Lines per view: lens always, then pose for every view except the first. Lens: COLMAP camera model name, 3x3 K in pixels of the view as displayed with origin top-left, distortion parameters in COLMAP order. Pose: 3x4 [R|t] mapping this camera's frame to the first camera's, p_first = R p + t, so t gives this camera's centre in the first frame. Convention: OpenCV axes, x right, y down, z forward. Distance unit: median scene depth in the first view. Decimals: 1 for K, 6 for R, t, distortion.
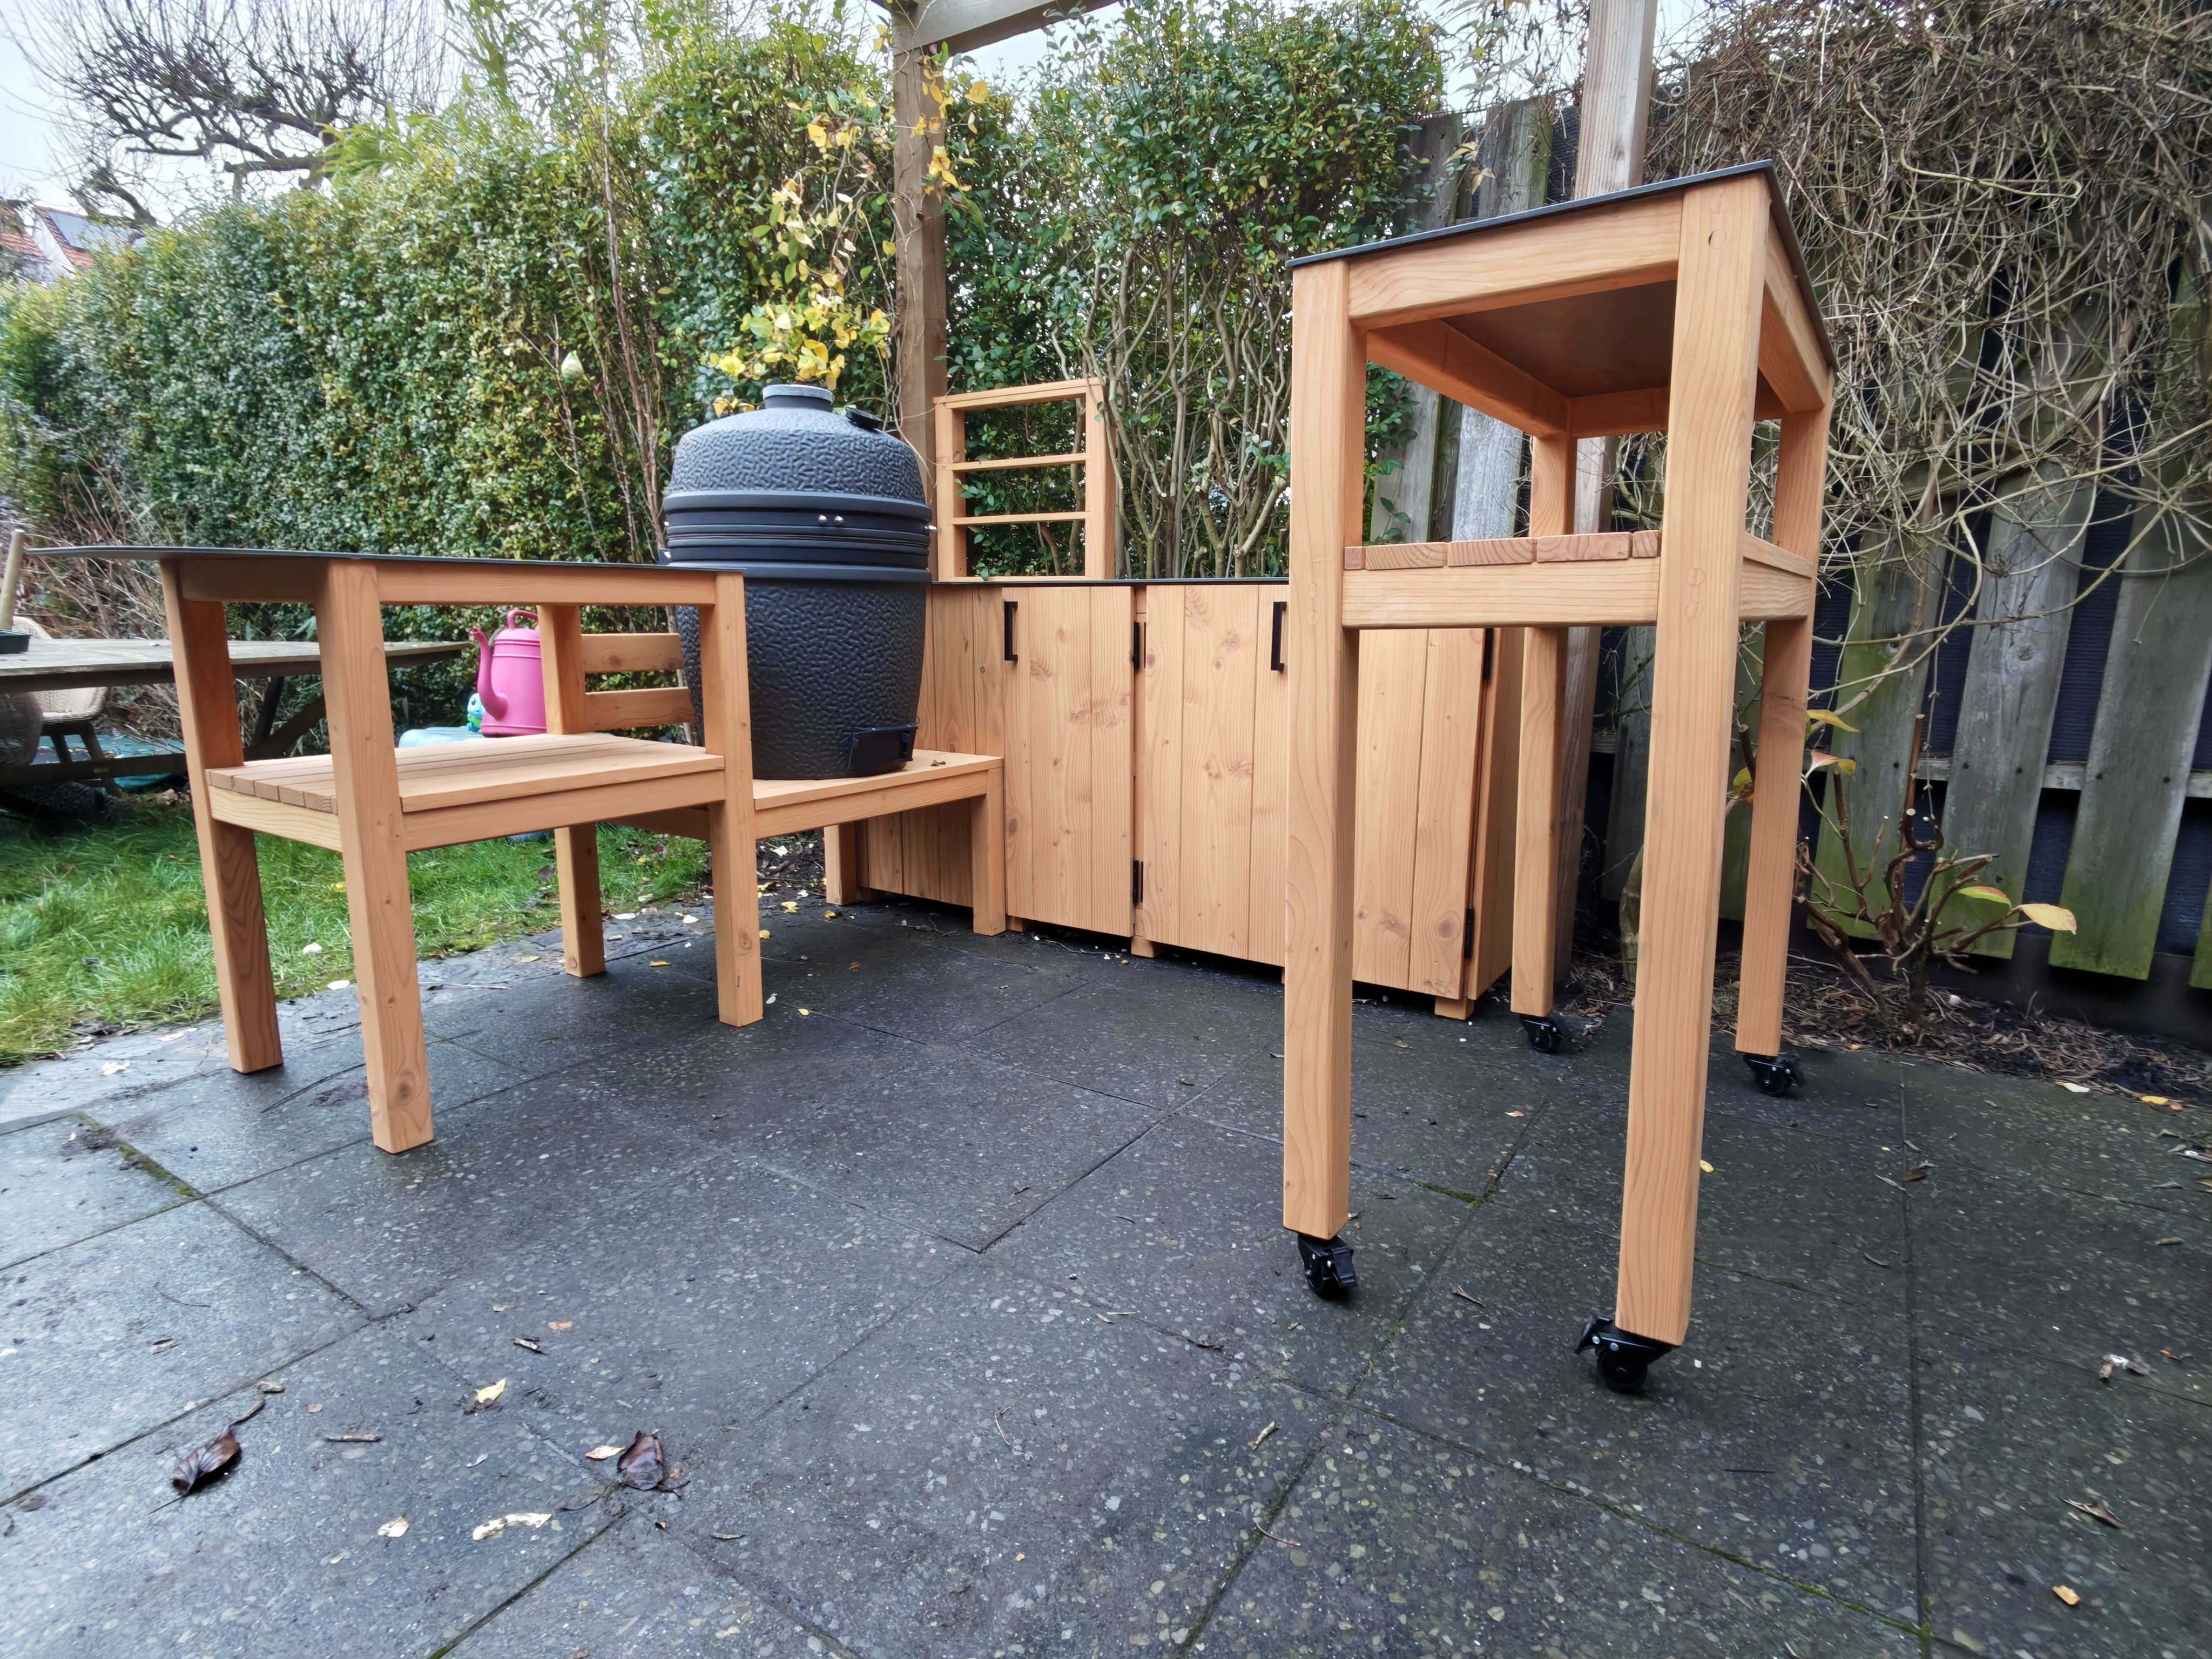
lens RADIAL K [[1154.4, 0, 1096.8], [0, 1154.4, 822.6], [0, 0, 1]] dist [0.002009, -0.001730]
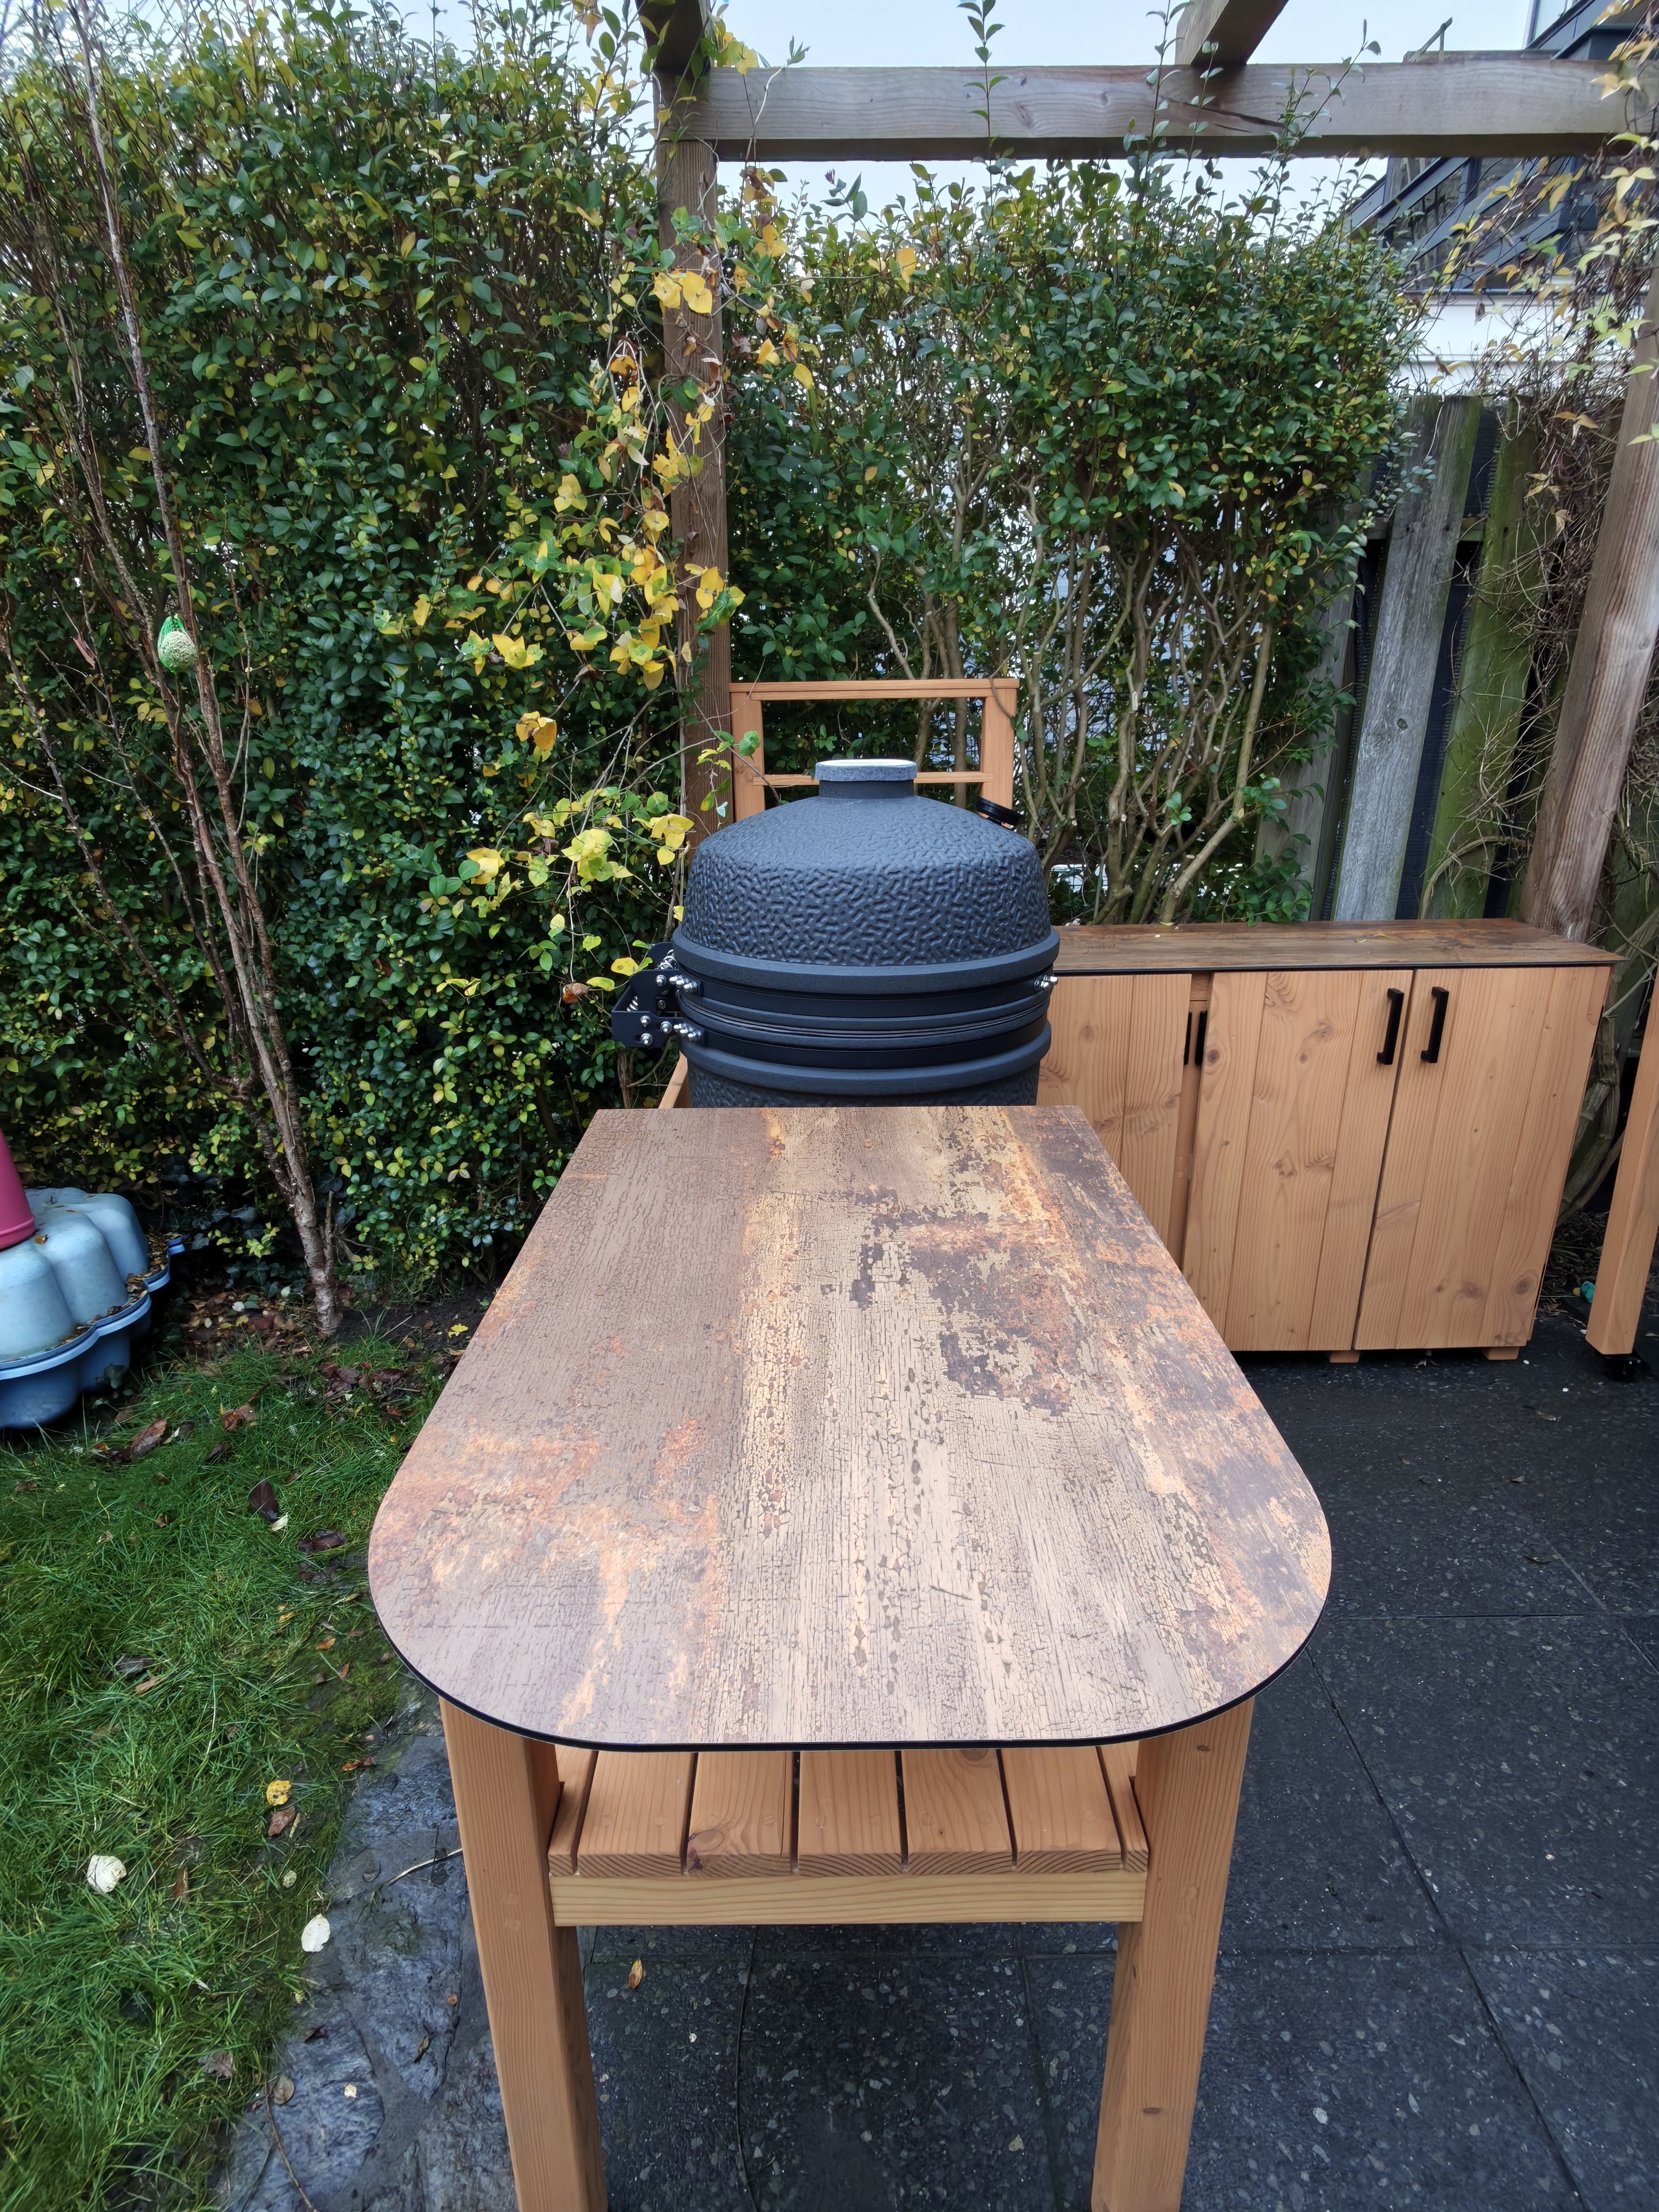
lens RADIAL K [[1154.4, 0, 827.6], [0, 1154.4, 1096.8], [0, 0, 1]] dist [0.002009, -0.001730]
pose [[0.830089, -0.202765, 0.519459, -0.568155], [0.121872, 0.974995, 0.185830, -0.270930], [-0.544150, -0.090948, 0.834044, 0.388704]]
